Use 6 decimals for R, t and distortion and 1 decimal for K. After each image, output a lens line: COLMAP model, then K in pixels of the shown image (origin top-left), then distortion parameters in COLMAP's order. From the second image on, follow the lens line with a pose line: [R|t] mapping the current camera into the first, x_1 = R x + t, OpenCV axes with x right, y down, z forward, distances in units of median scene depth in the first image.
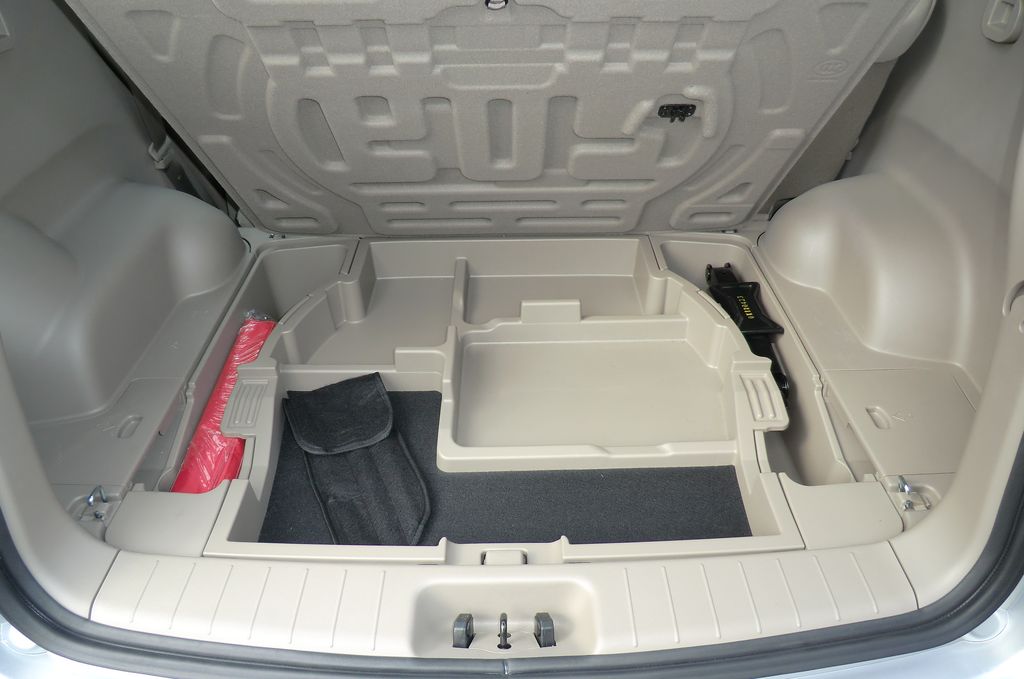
lens RADIAL K [[723.9, 0, 512.0], [0, 723.9, 339.5], [0, 0, 1]] dist [-0.094386, 0.121938]
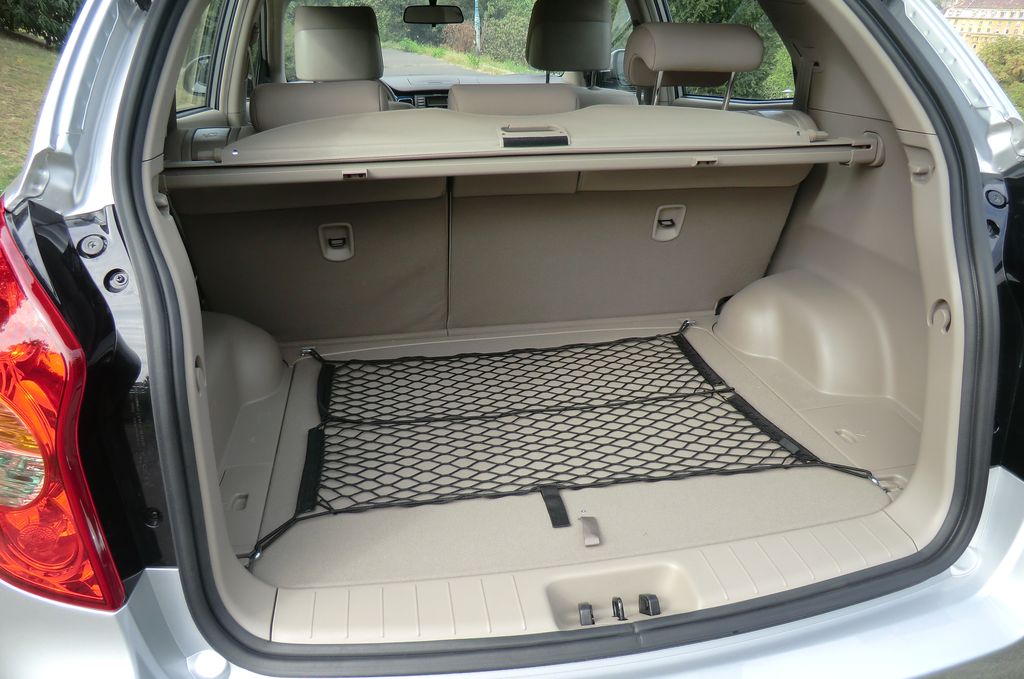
lens RADIAL K [[723.9, 0, 512.0], [0, 723.9, 339.5], [0, 0, 1]] dist [-0.094386, 0.121938]
pose [[0.985555, -0.065064, 0.156362, -0.268792], [0.097855, 0.972317, -0.212191, 0.151009], [-0.138227, 0.224426, 0.964638, -0.200057]]
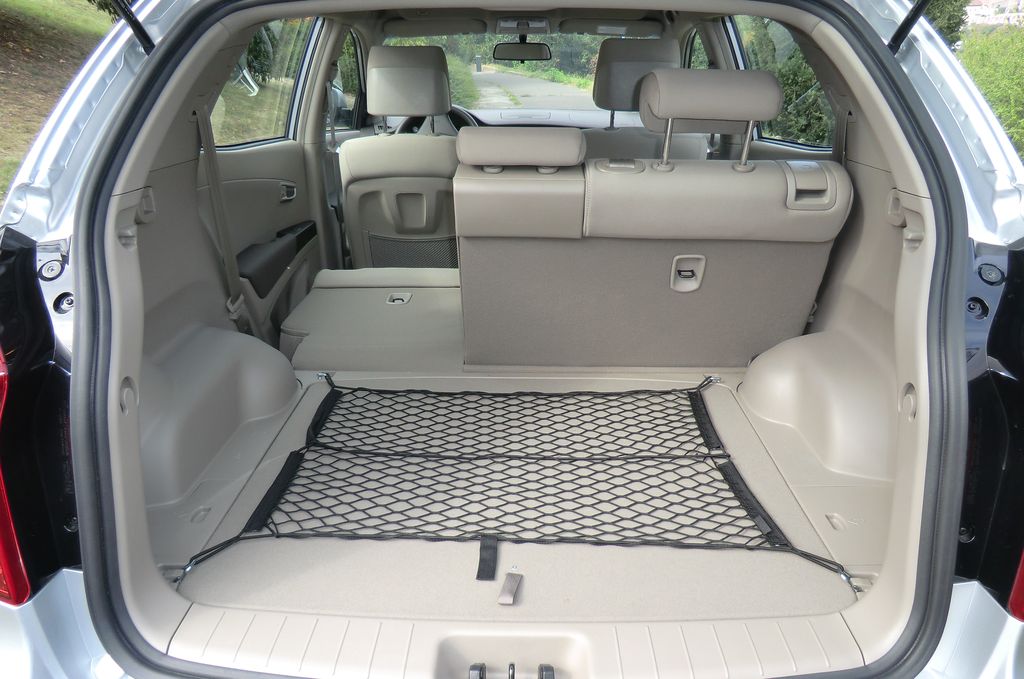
lens RADIAL K [[729.2, 0, 508.9], [0, 729.2, 335.4], [0, 0, 1]] dist [-0.082106, 0.120222]
pose [[0.999515, 0.017677, -0.025646, 0.003526], [-0.023796, 0.964637, -0.262507, 0.134321], [0.020098, 0.262990, 0.964589, -0.225265]]
